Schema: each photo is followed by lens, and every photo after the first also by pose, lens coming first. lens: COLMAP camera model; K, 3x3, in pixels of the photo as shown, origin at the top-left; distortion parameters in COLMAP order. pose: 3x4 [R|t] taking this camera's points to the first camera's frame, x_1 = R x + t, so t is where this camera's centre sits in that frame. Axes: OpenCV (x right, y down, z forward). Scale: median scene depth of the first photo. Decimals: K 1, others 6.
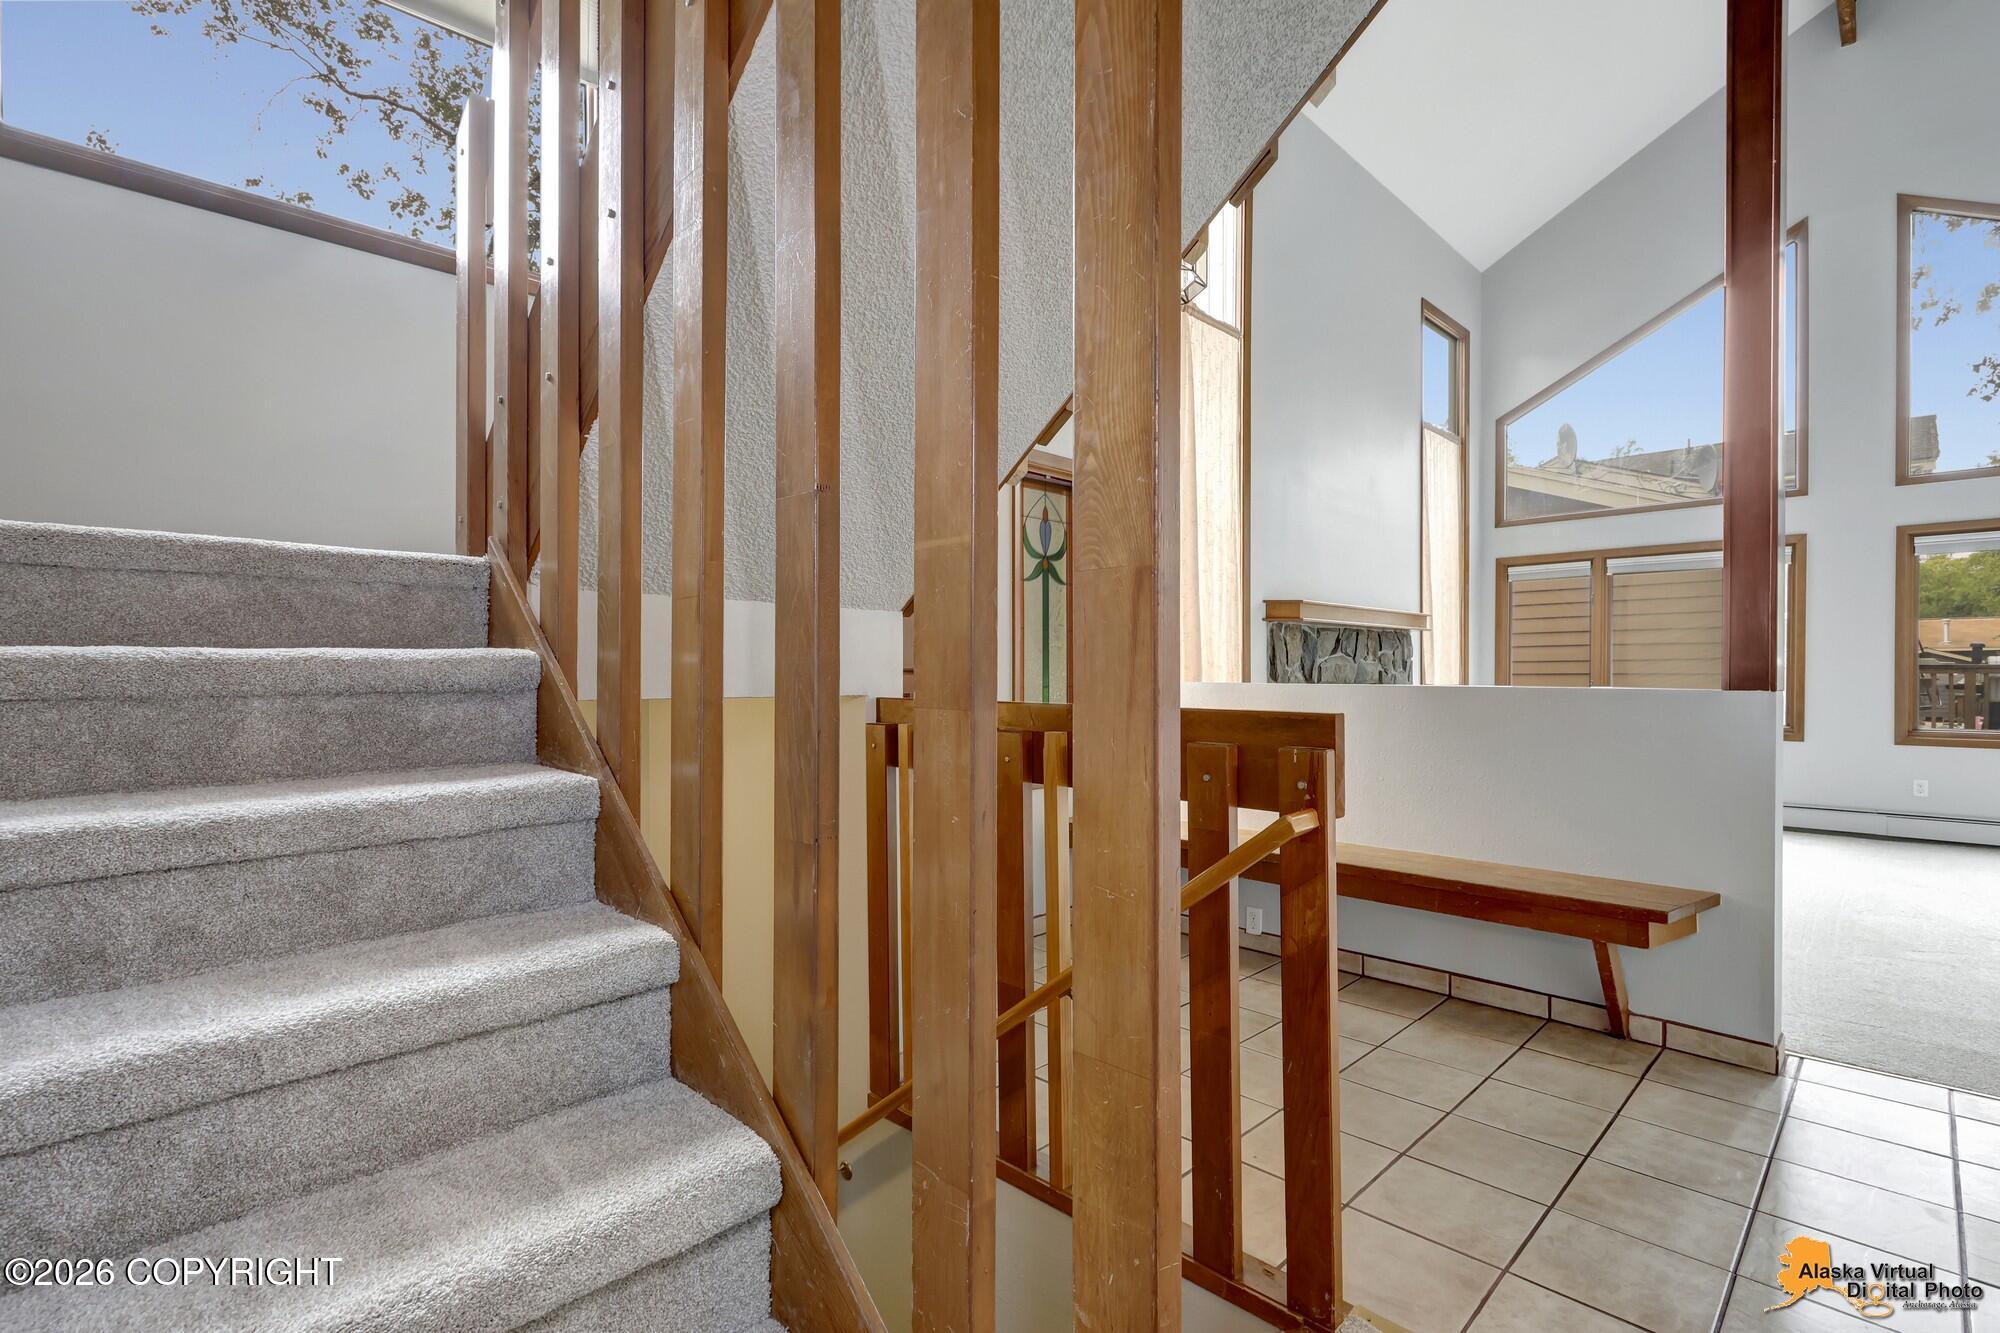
lens RADIAL K [[951.9, 0, 998.6], [0, 951.9, 674.6], [0, 0, 1]] dist [0.002757, -0.000022]
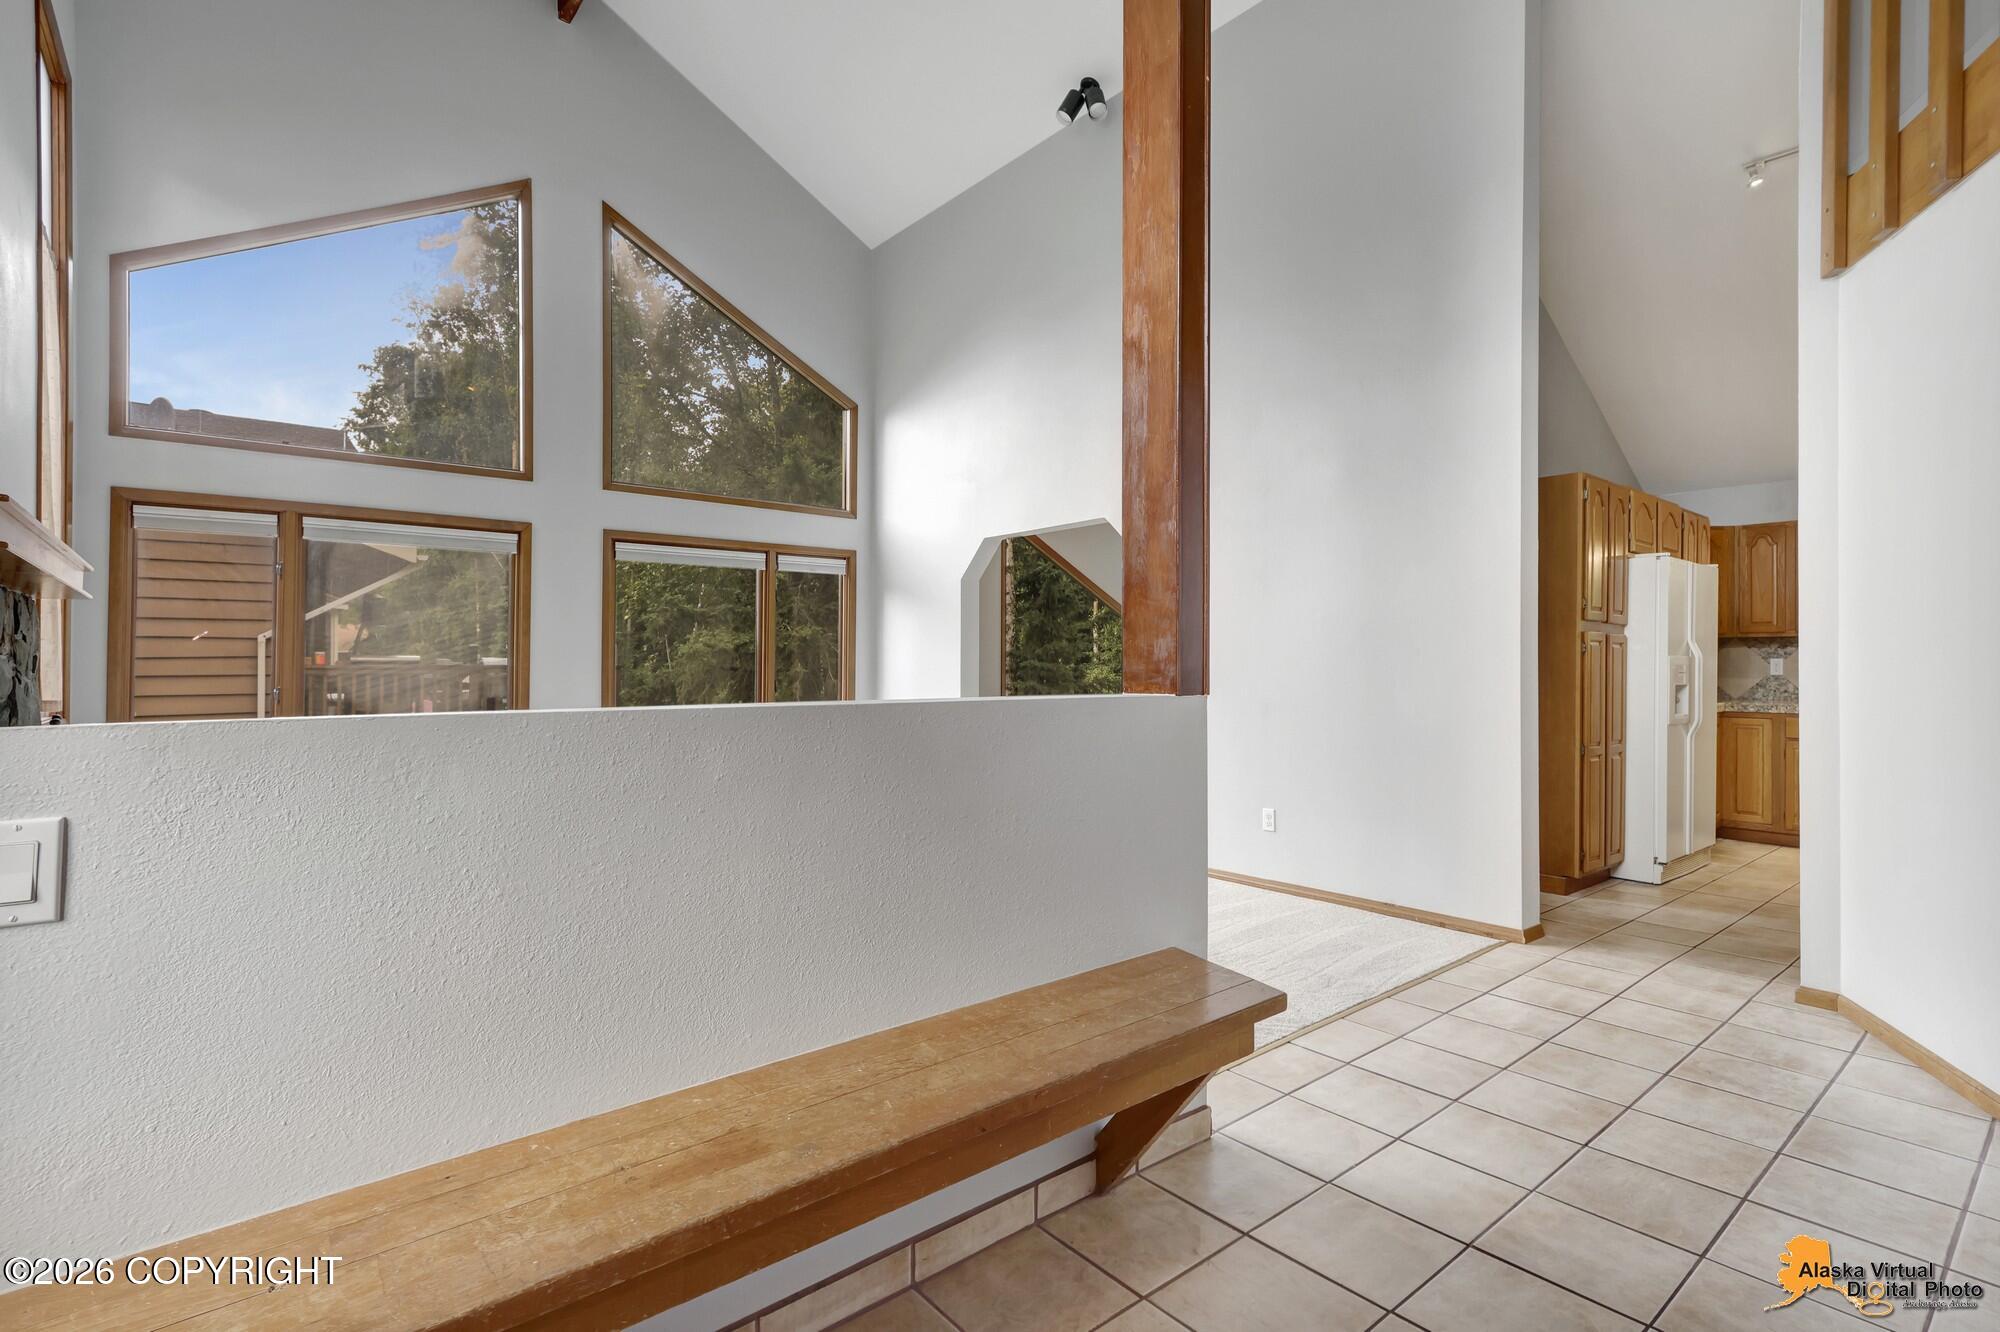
lens RADIAL K [[951.9, 0, 998.6], [0, 951.9, 674.1], [0, 0, 1]] dist [0.002757, -0.000022]
pose [[0.108104, -0.007505, 0.994111, -0.024823], [0.006539, 0.999955, 0.006838, -0.003858], [-0.994118, 0.005761, 0.108148, 0.450034]]
